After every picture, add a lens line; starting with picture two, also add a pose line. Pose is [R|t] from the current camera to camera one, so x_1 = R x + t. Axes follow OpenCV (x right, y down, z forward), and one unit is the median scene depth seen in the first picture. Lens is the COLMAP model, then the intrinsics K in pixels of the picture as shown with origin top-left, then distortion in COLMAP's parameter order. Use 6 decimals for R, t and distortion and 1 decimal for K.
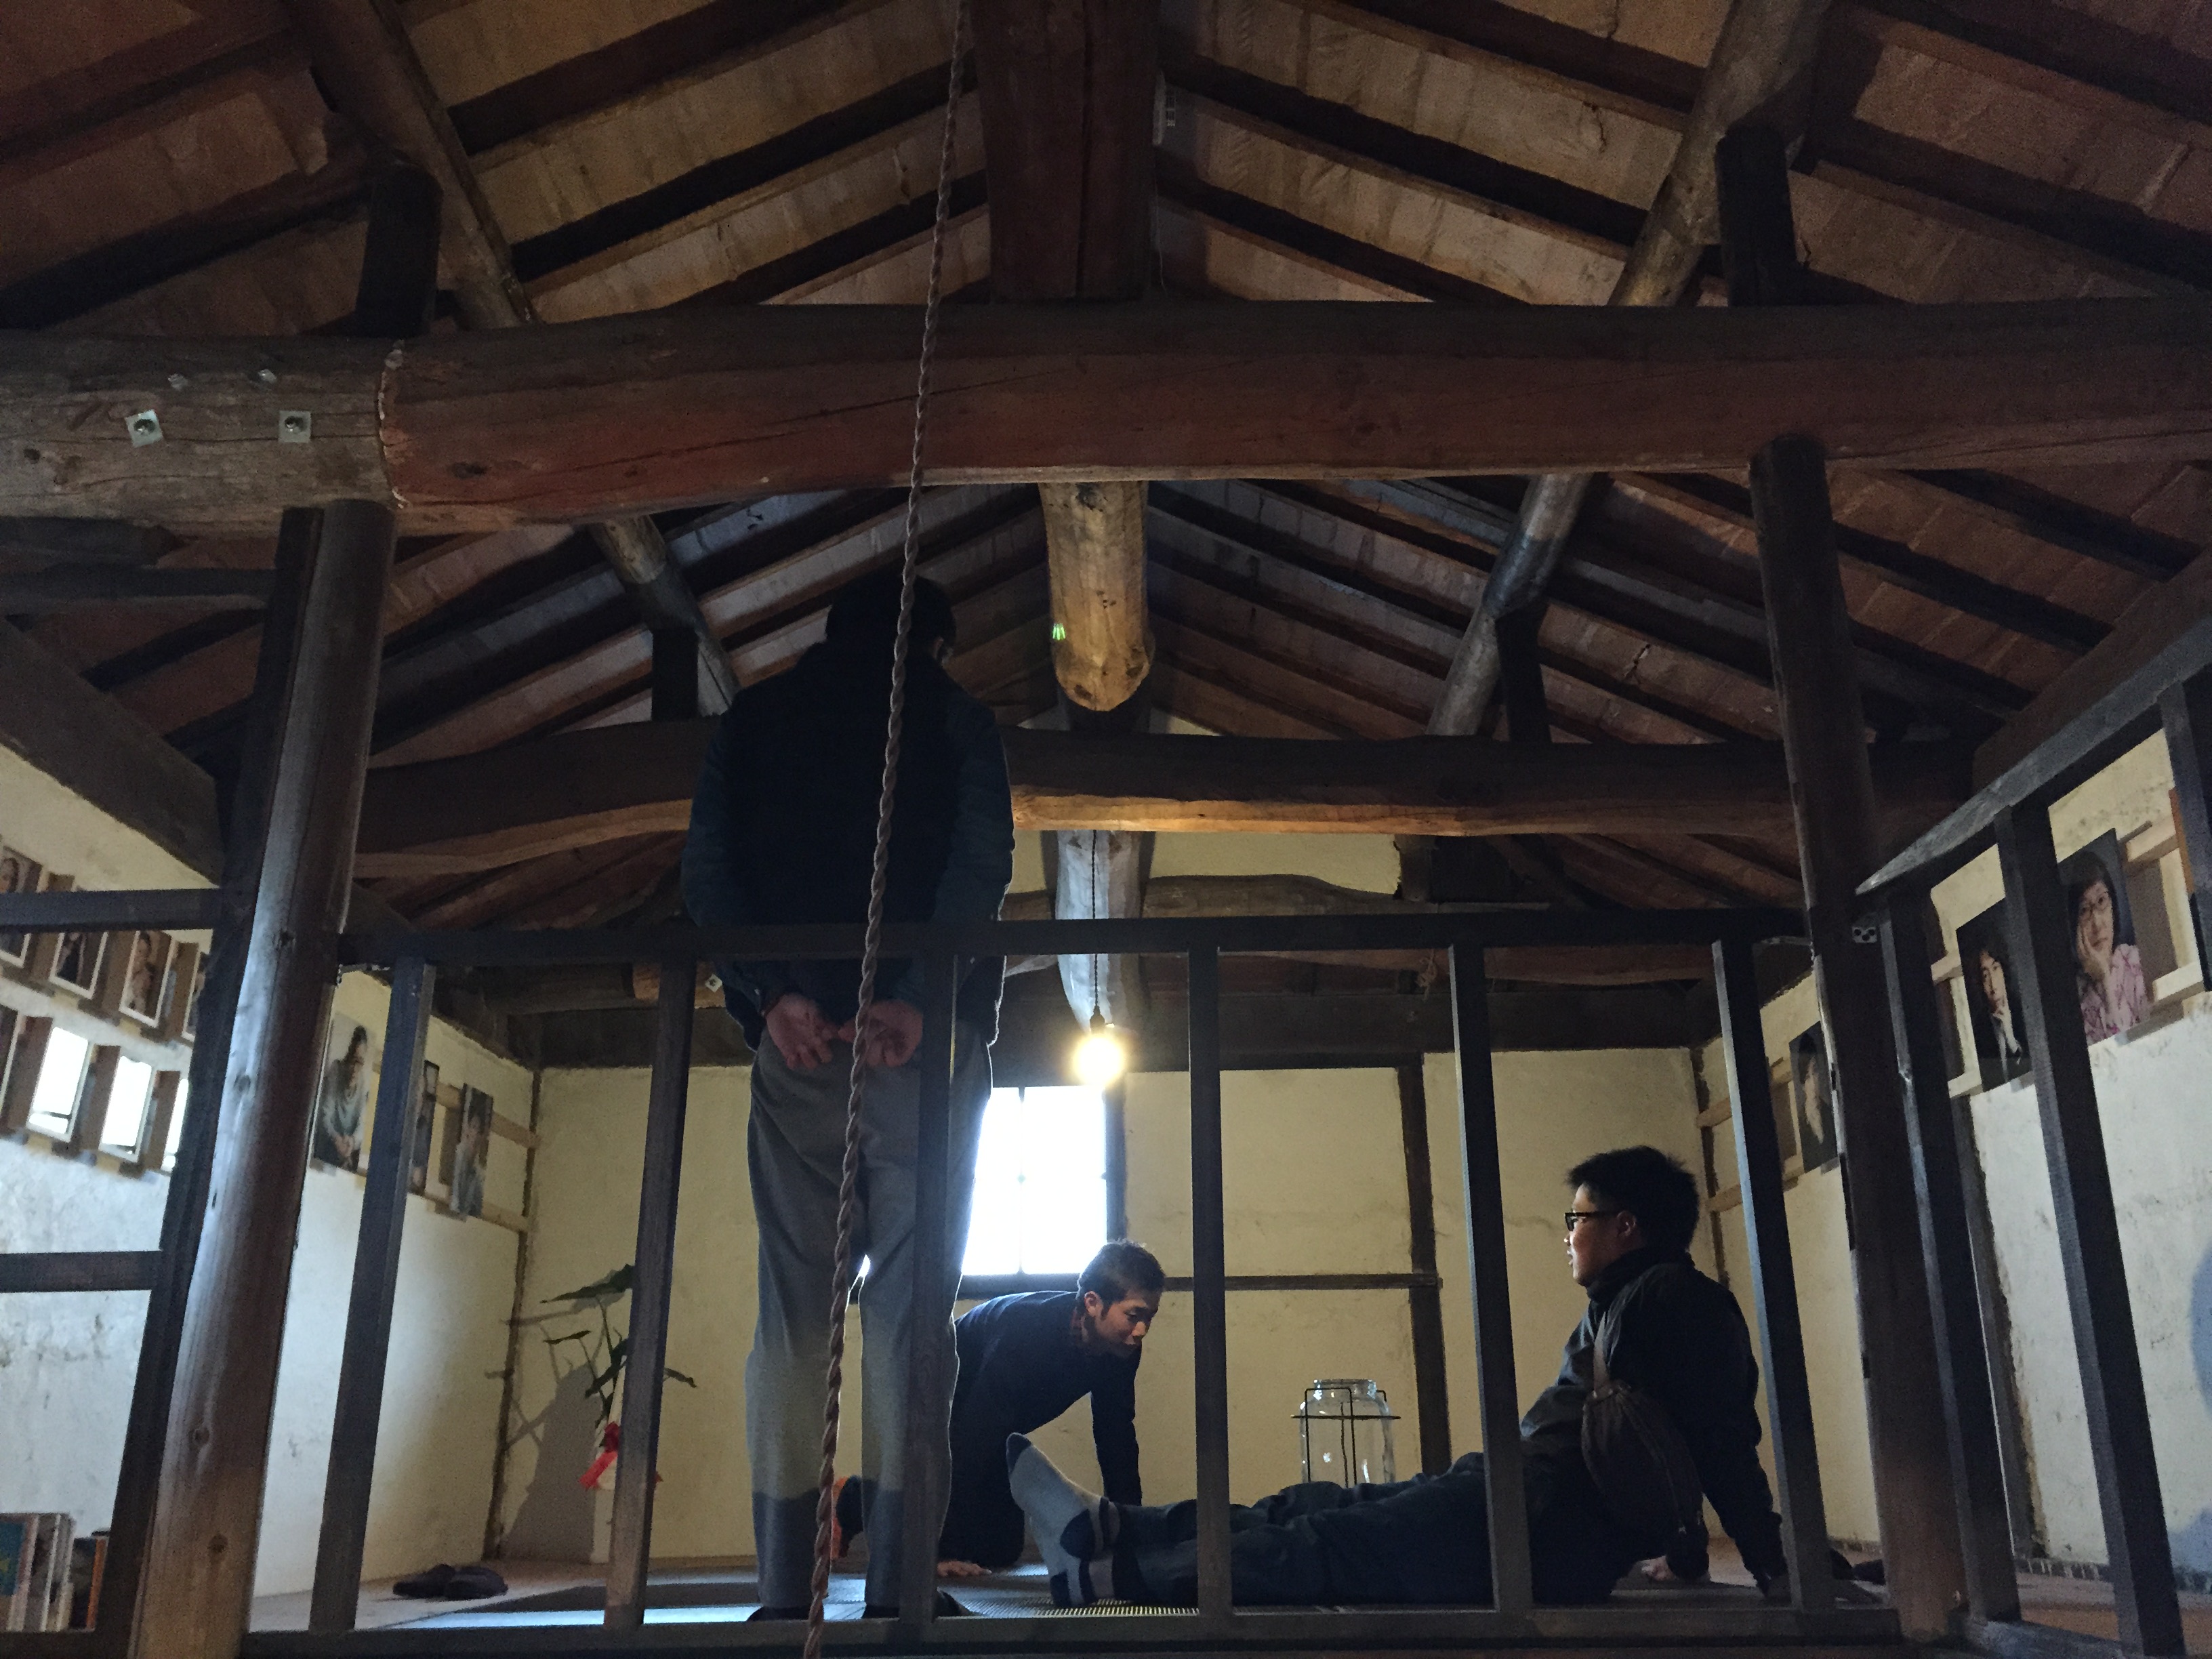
lens RADIAL K [[1896.1, 0, 1102.6], [0, 1896.1, 828.0], [0, 0, 1]] dist [0.058649, -0.069614]
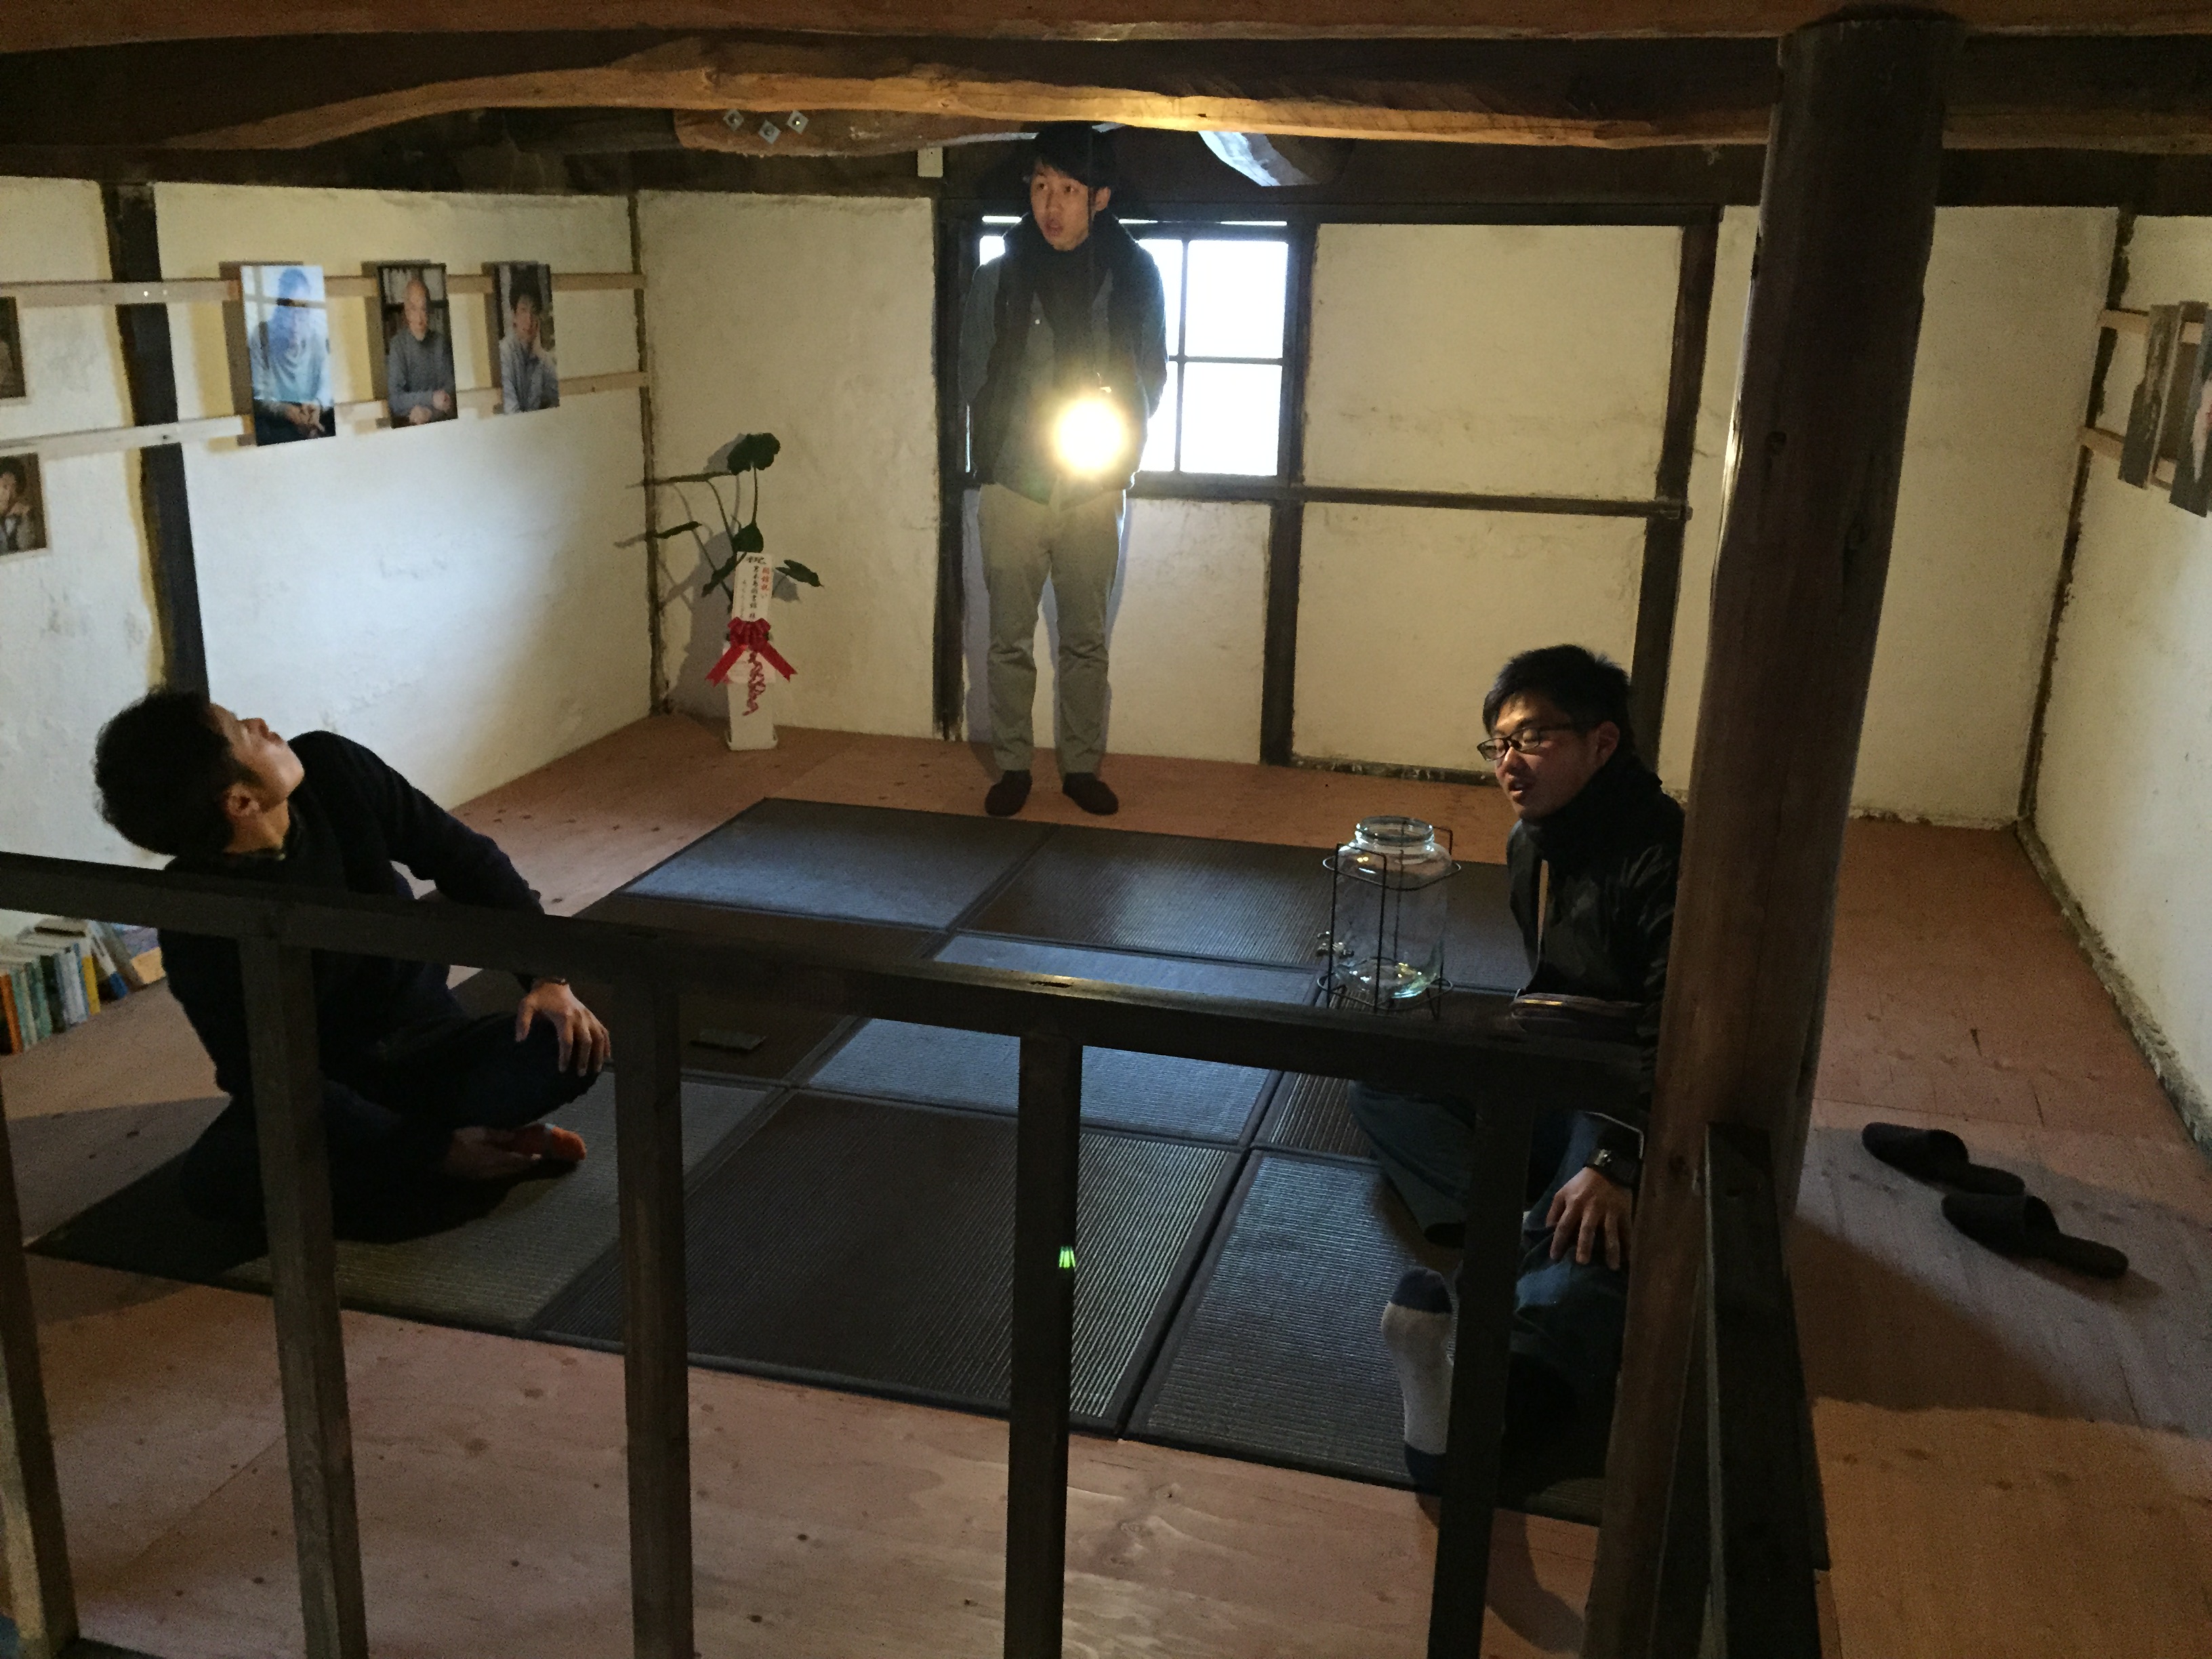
lens RADIAL K [[1896.1, 0, 1111.5], [0, 1896.1, 832.1], [0, 0, 1]] dist [0.058649, -0.069614]
pose [[0.970034, 0.102647, -0.220223, 0.132296], [0.045295, 0.814093, 0.578965, -0.129380], [0.238711, -0.571591, 0.785048, 0.232548]]
